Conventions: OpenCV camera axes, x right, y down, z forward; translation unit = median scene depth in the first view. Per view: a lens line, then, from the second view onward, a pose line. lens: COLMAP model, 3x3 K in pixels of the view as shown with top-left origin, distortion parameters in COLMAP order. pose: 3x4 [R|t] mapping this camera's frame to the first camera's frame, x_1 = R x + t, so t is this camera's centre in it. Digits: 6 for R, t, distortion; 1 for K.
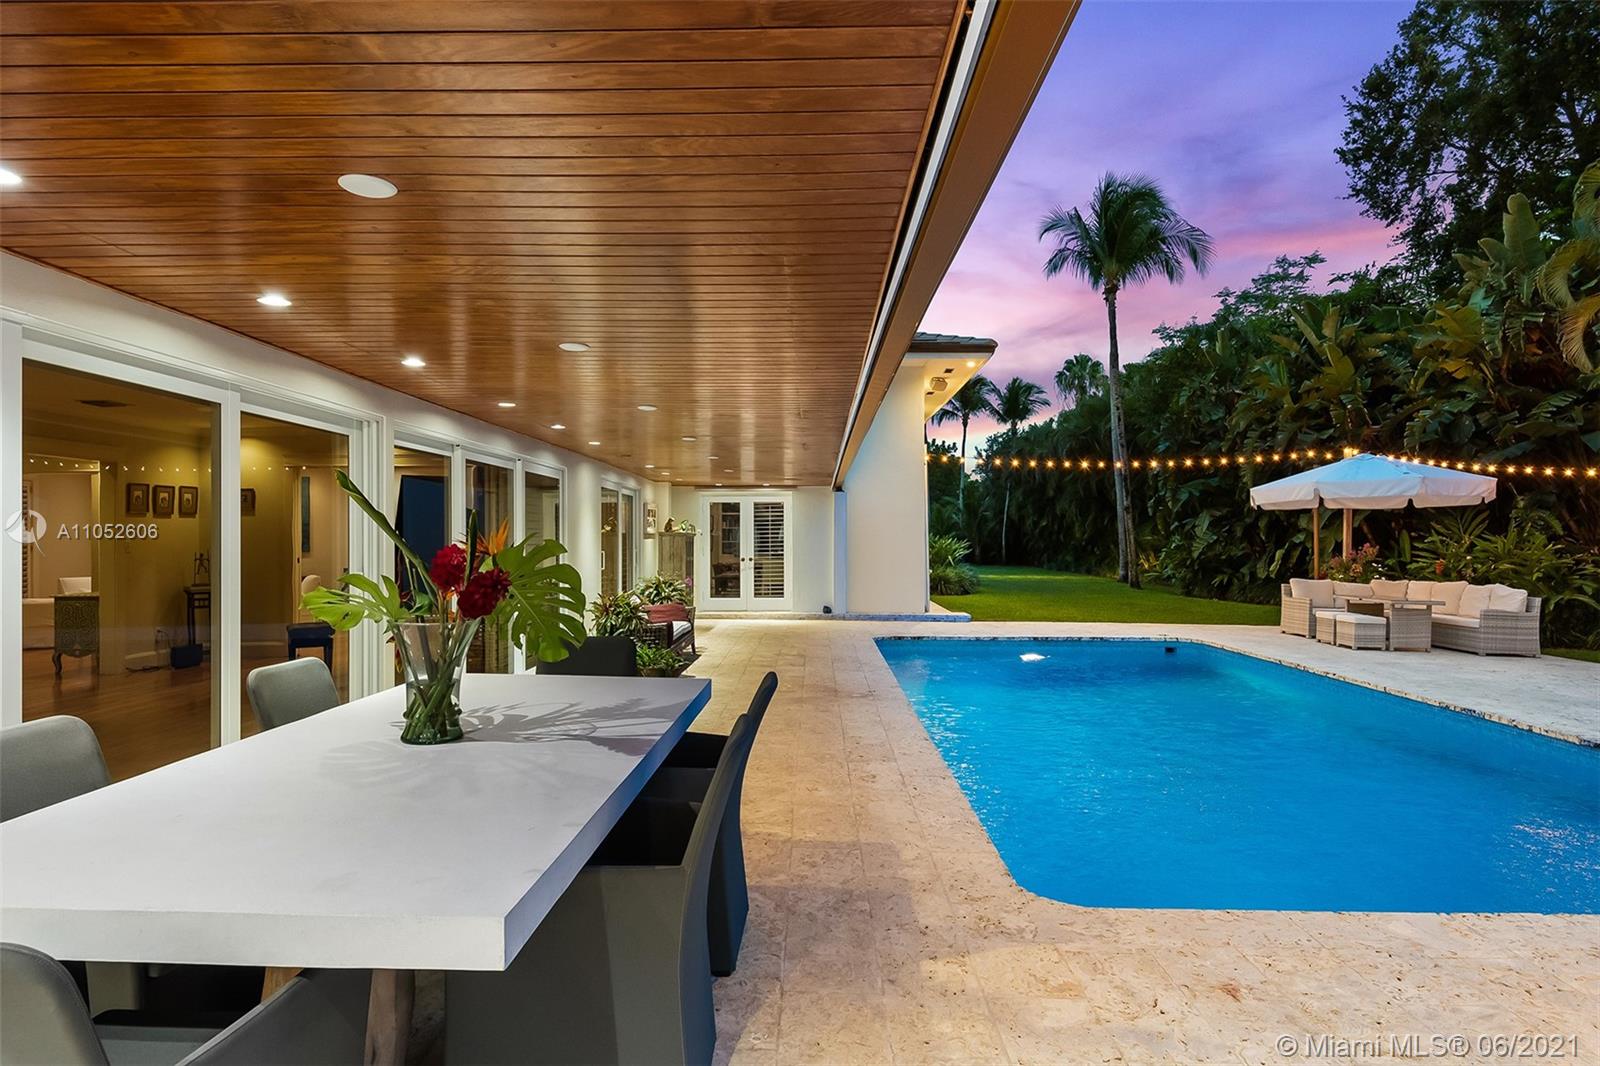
lens RADIAL K [[877.2, 0, 800.0], [0, 877.2, 533.0], [0, 0, 1]] dist [0.056536, -0.038152]
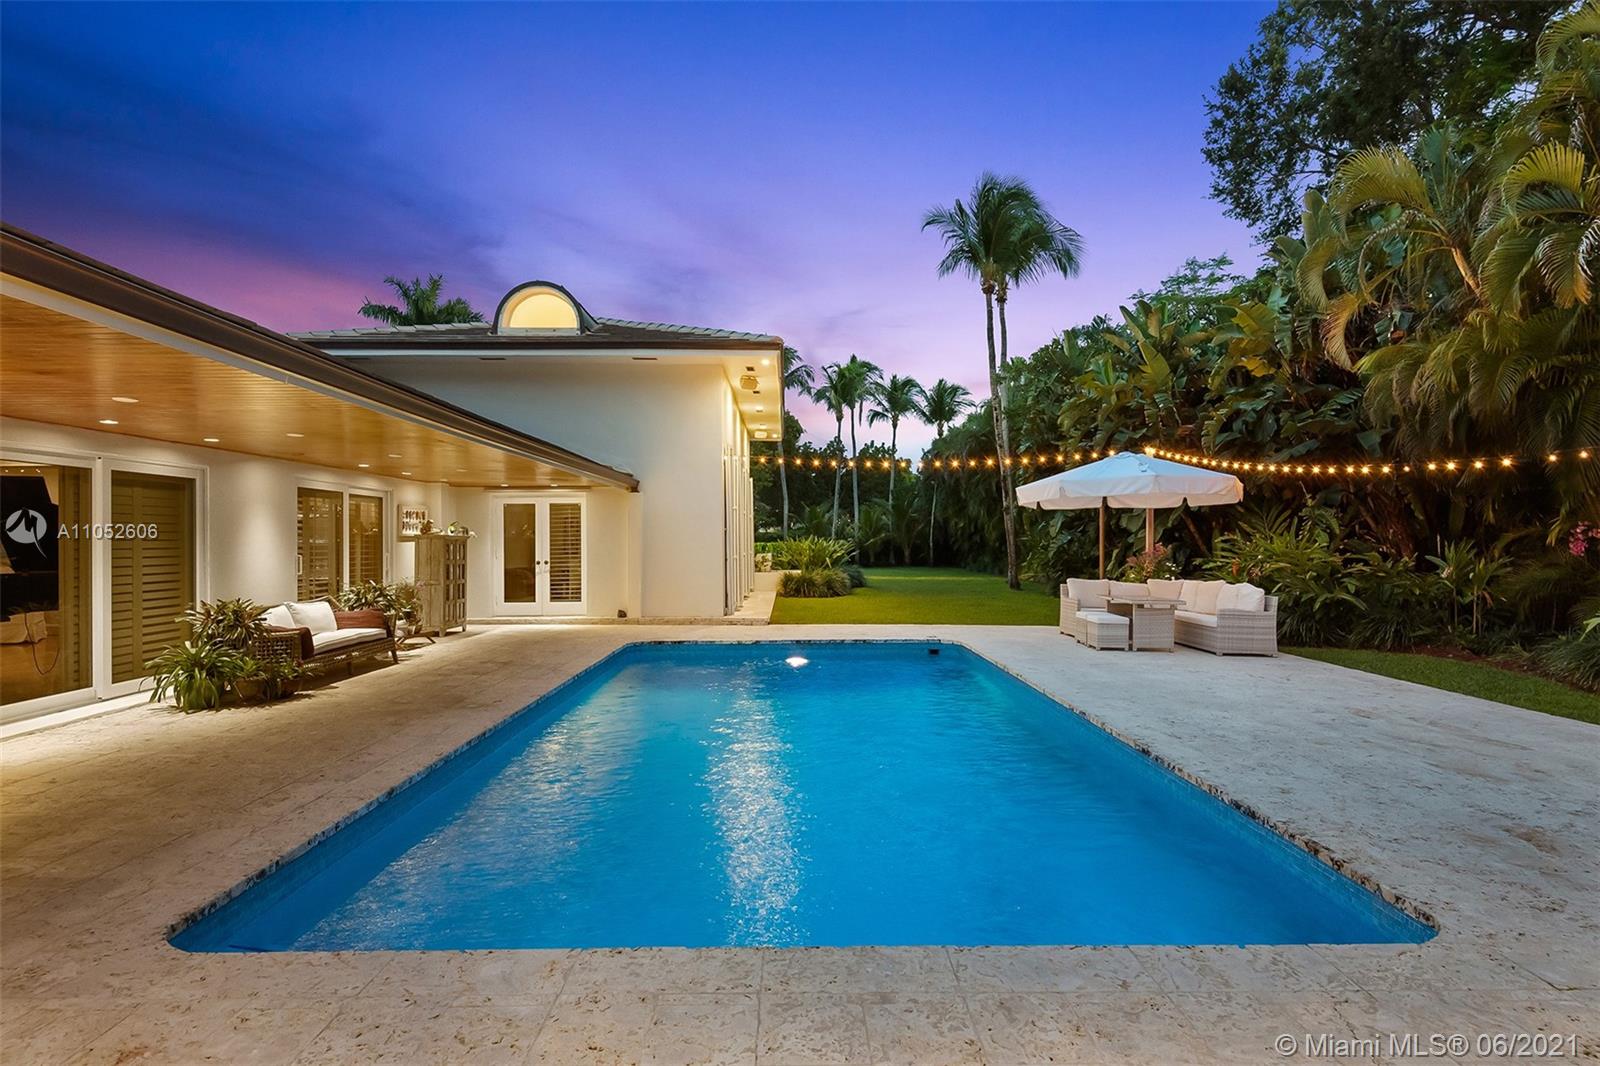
lens RADIAL K [[877.2, 0, 800.0], [0, 877.2, 533.0], [0, 0, 1]] dist [0.056536, -0.038152]
pose [[0.999767, -0.004803, 0.021068, 0.203855], [0.004873, 0.999983, -0.003240, 0.001954], [-0.021052, 0.003342, 0.999773, 0.020961]]
